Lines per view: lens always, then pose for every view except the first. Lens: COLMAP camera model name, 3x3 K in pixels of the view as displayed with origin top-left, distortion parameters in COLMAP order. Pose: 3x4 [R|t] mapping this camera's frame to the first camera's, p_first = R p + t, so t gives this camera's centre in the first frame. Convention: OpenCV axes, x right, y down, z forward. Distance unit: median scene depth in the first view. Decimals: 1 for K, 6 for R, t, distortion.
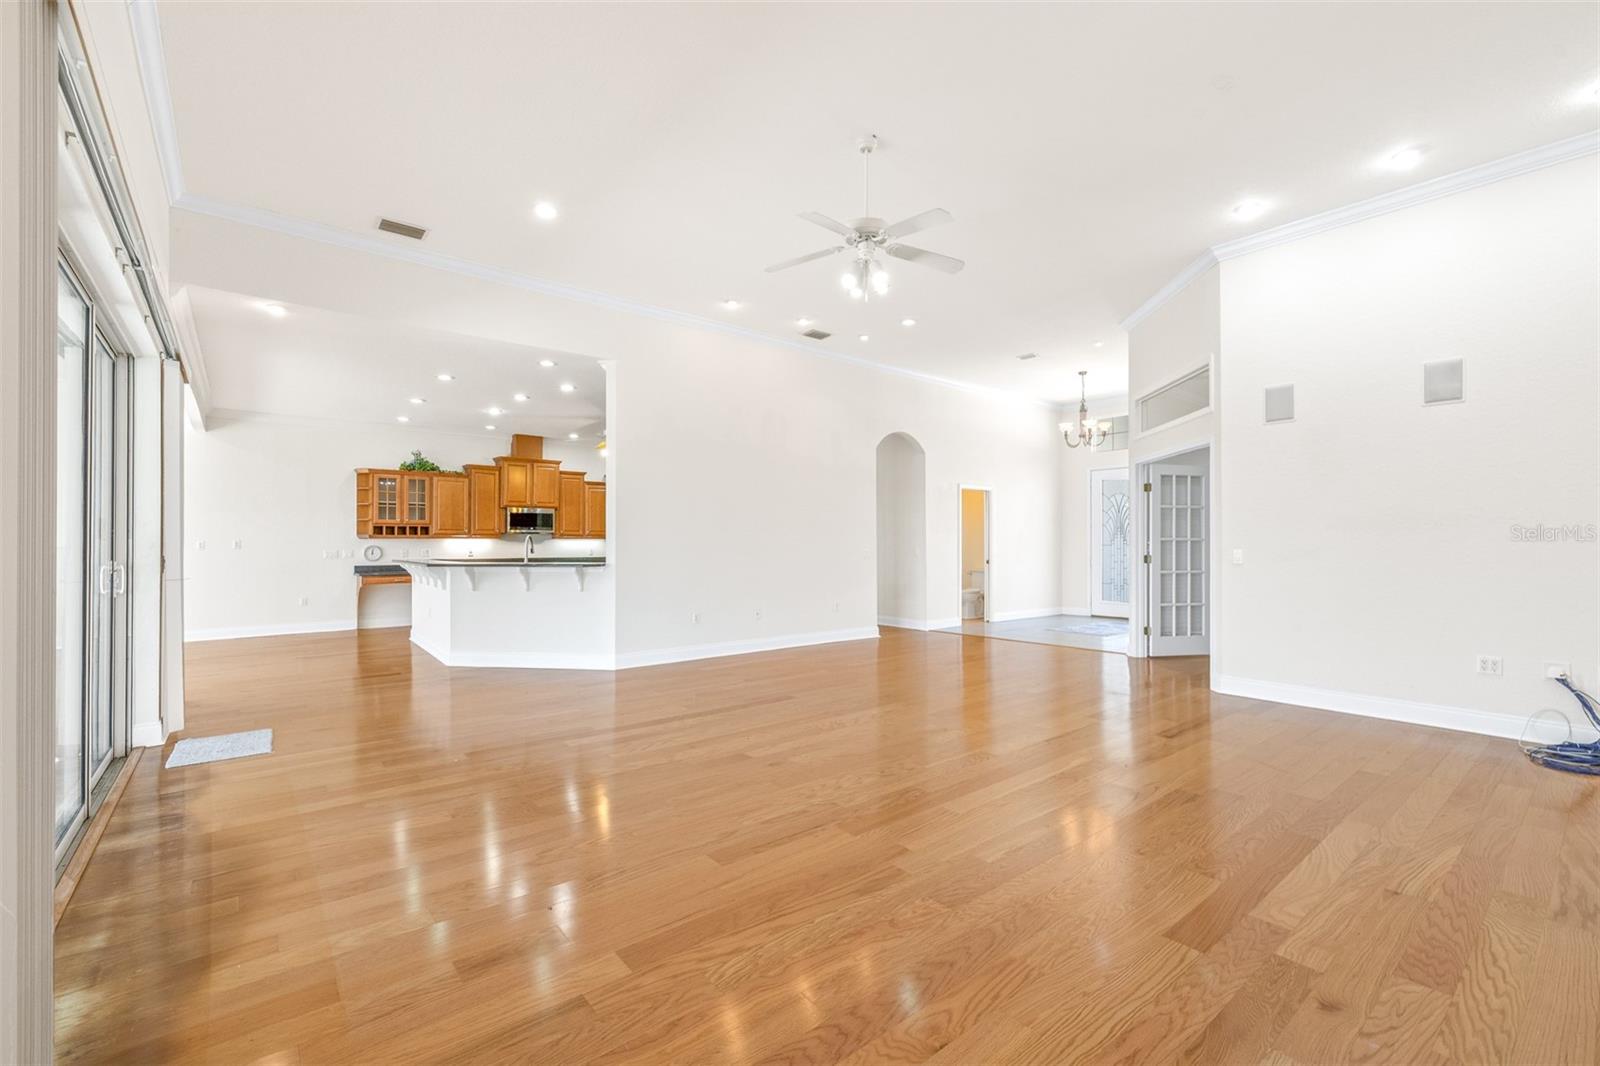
lens RADIAL K [[675.7, 0, 797.4], [0, 675.7, 539.9], [0, 0, 1]] dist [0.006059, 0.000274]
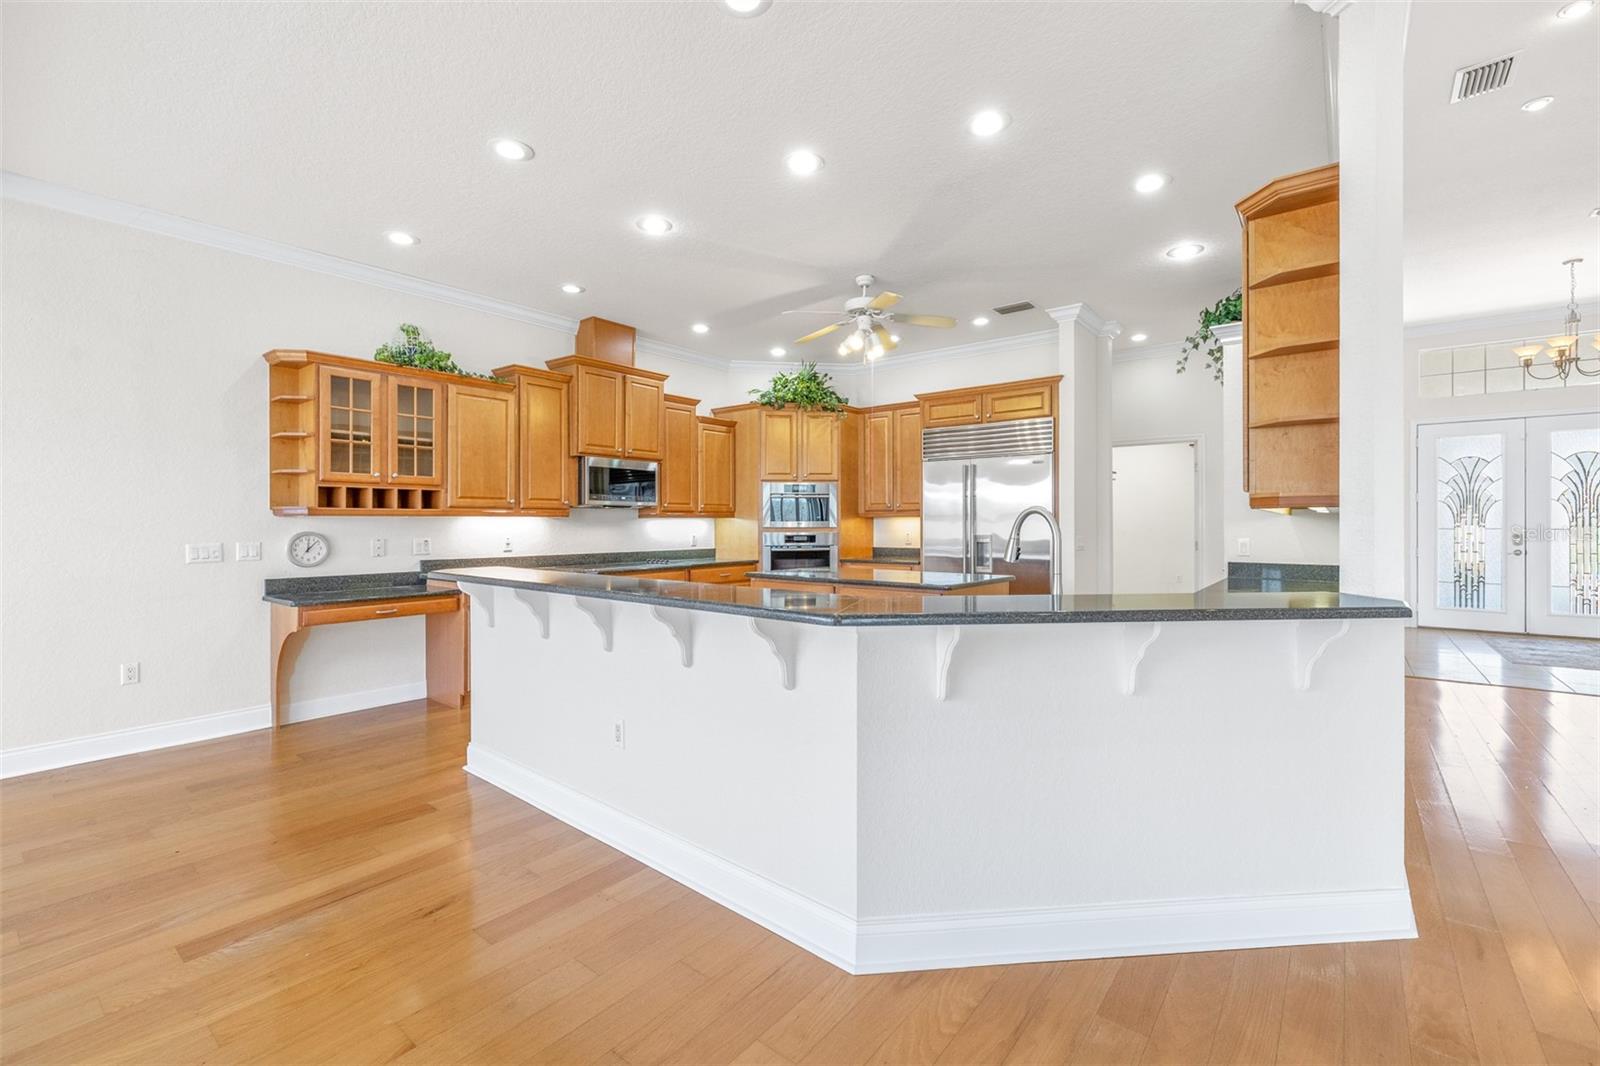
lens RADIAL K [[675.7, 0, 808.2], [0, 675.7, 529.8], [0, 0, 1]] dist [0.006059, 0.000274]
pose [[0.976358, -0.000326, 0.216160, -0.401549], [-0.003727, 0.999825, 0.018343, -0.002262], [-0.216128, -0.018714, 0.976186, 0.496062]]
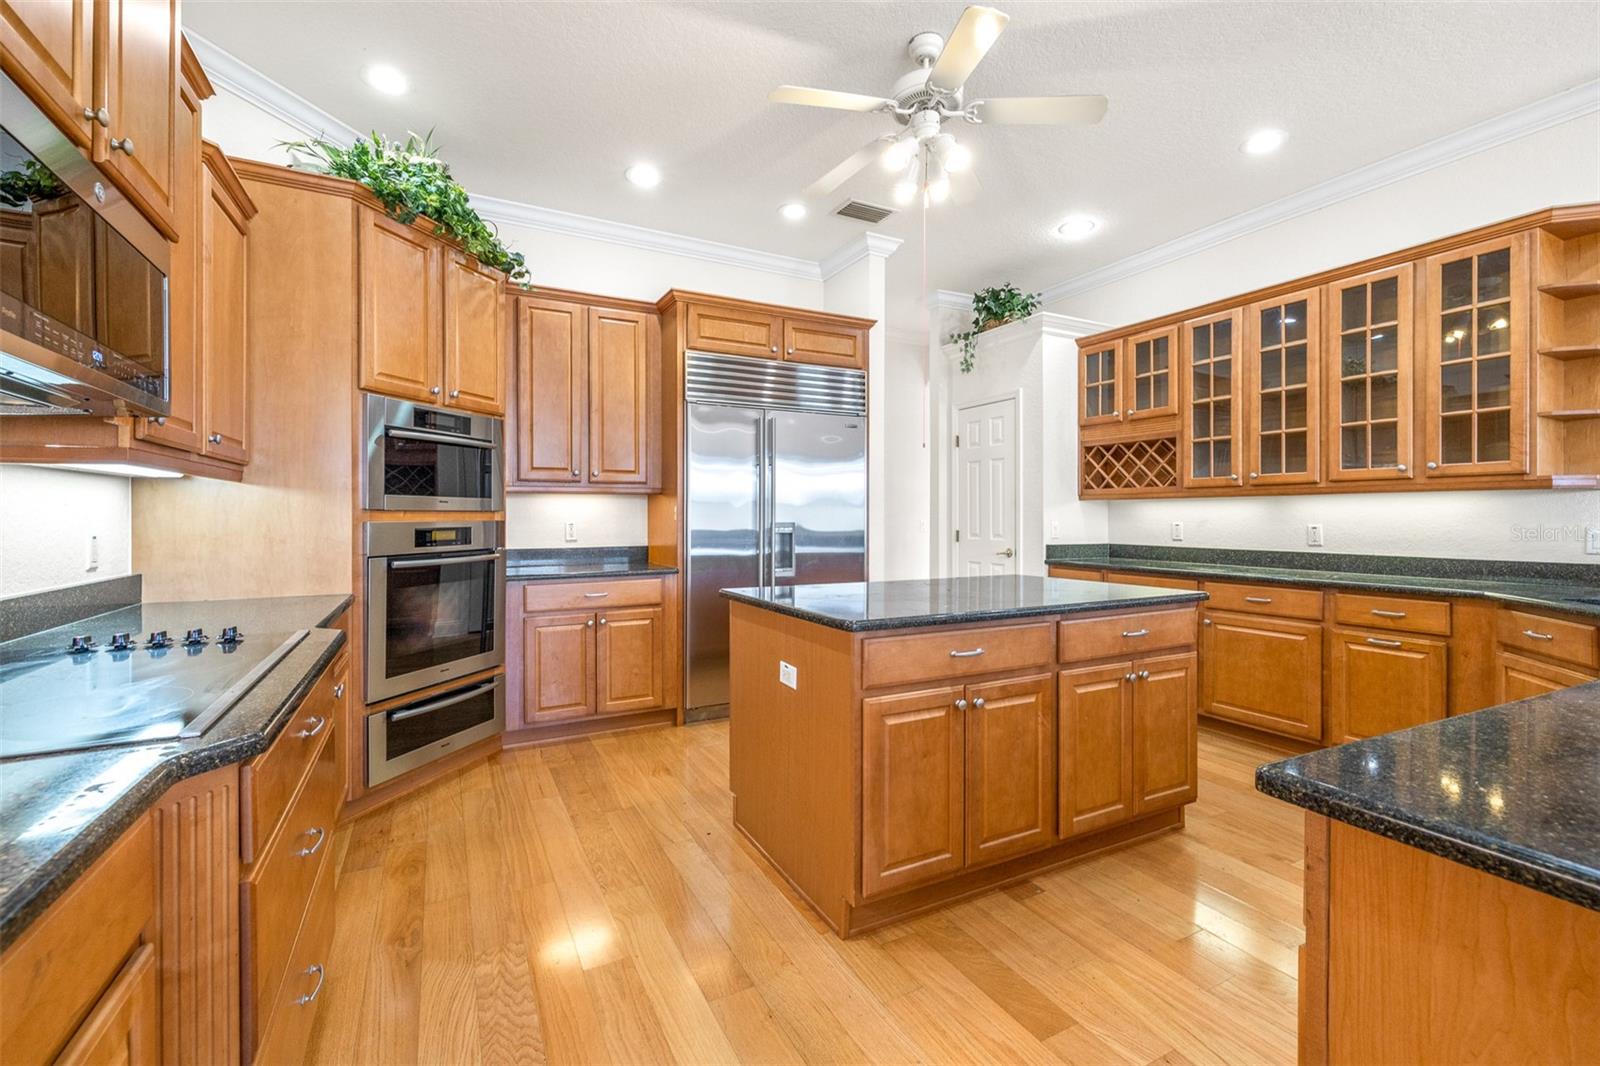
lens RADIAL K [[675.7, 0, 771.3], [0, 675.7, 521.8], [0, 0, 1]] dist [0.006059, 0.000274]
pose [[0.217648, -0.004460, 0.976017, -0.523326], [-0.009306, 0.999935, 0.006644, 0.009505], [-0.975983, -0.010529, 0.217592, 0.954322]]
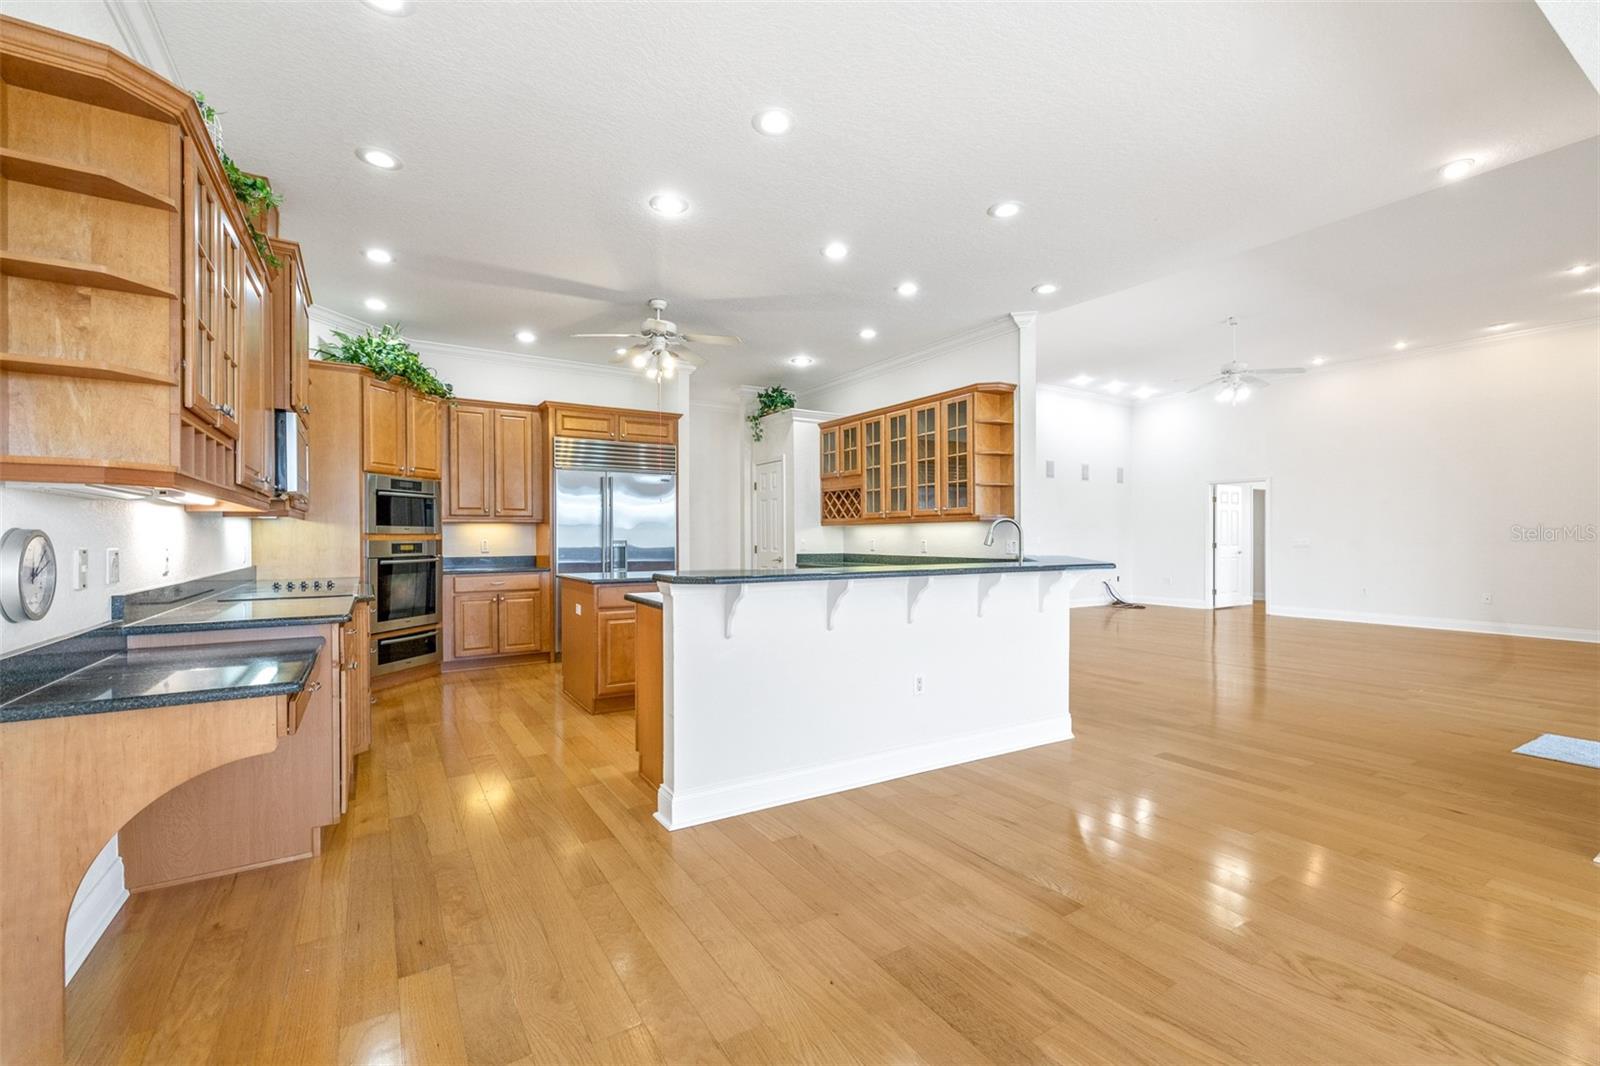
lens RADIAL K [[675.7, 0, 774.8], [0, 675.7, 543.9], [0, 0, 1]] dist [0.006059, 0.000274]
pose [[0.142491, -0.006693, 0.989773, -0.759812], [-0.006084, 0.999952, 0.007638, 0.009939], [-0.989777, -0.007110, 0.142444, 0.790155]]
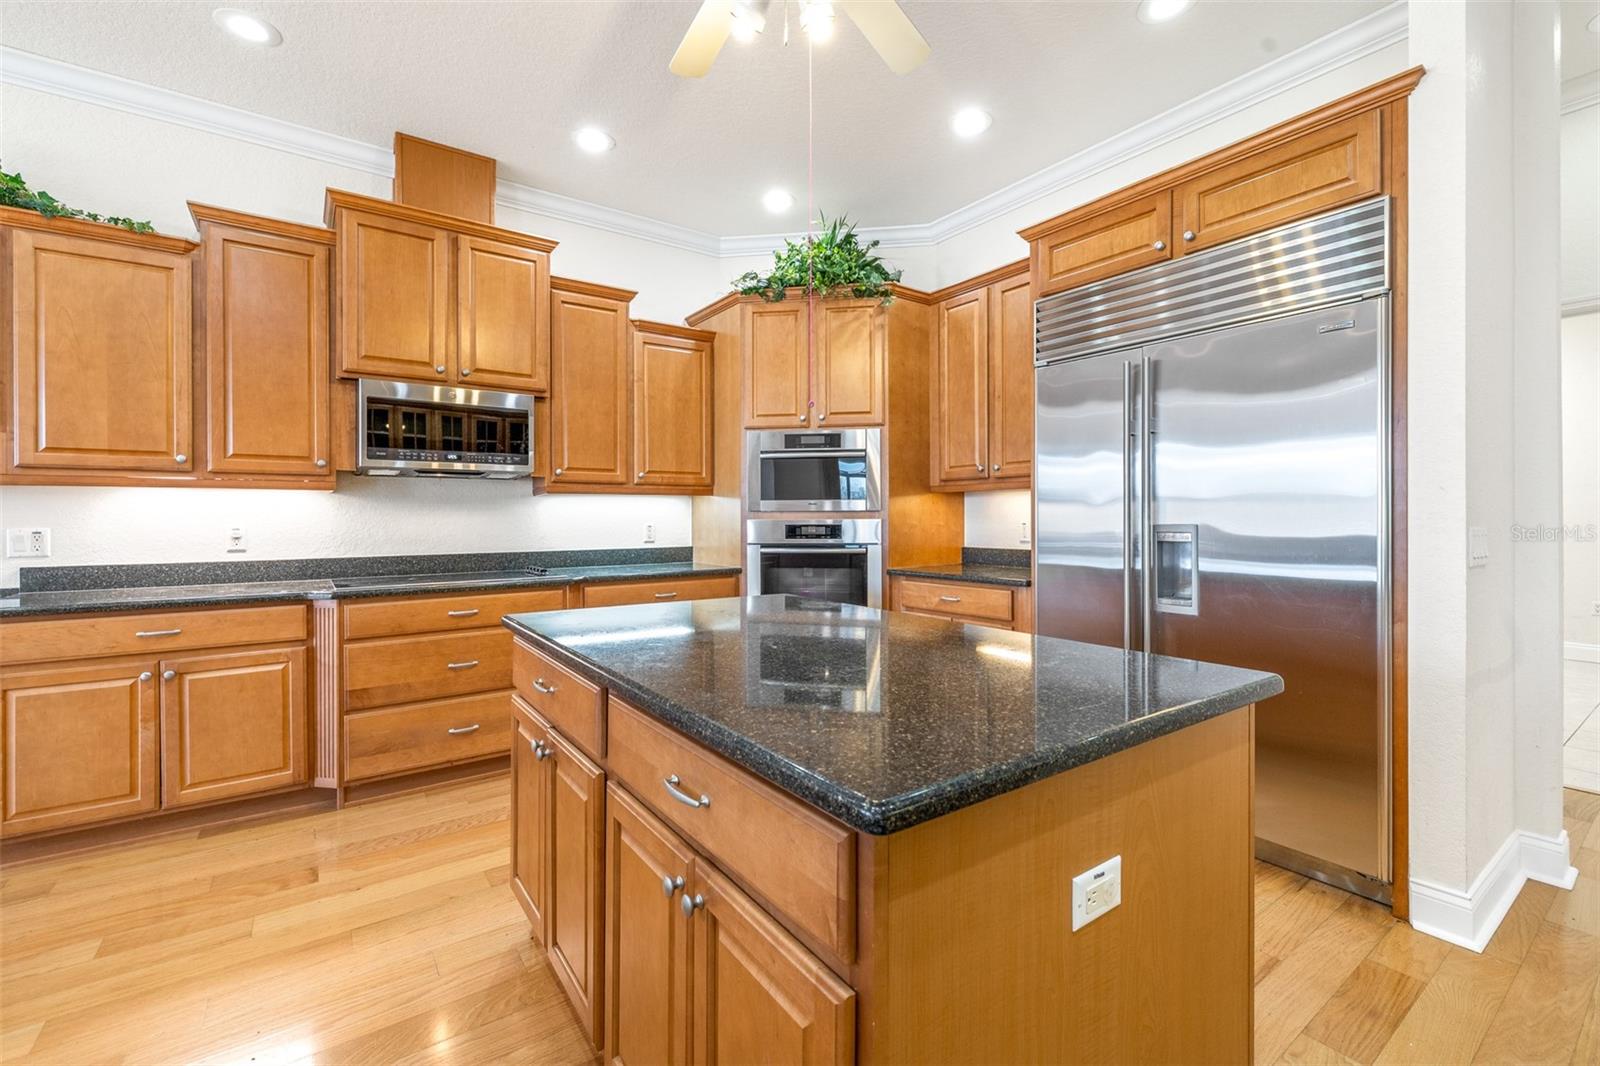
lens RADIAL K [[675.7, 0, 809.9], [0, 675.7, 514.1], [0, 0, 1]] dist [0.006059, 0.000274]
pose [[0.999179, -0.001676, -0.040483, -0.249499], [0.002062, 0.999953, 0.009511, 0.006102], [0.040465, -0.009587, 0.999135, 0.784551]]
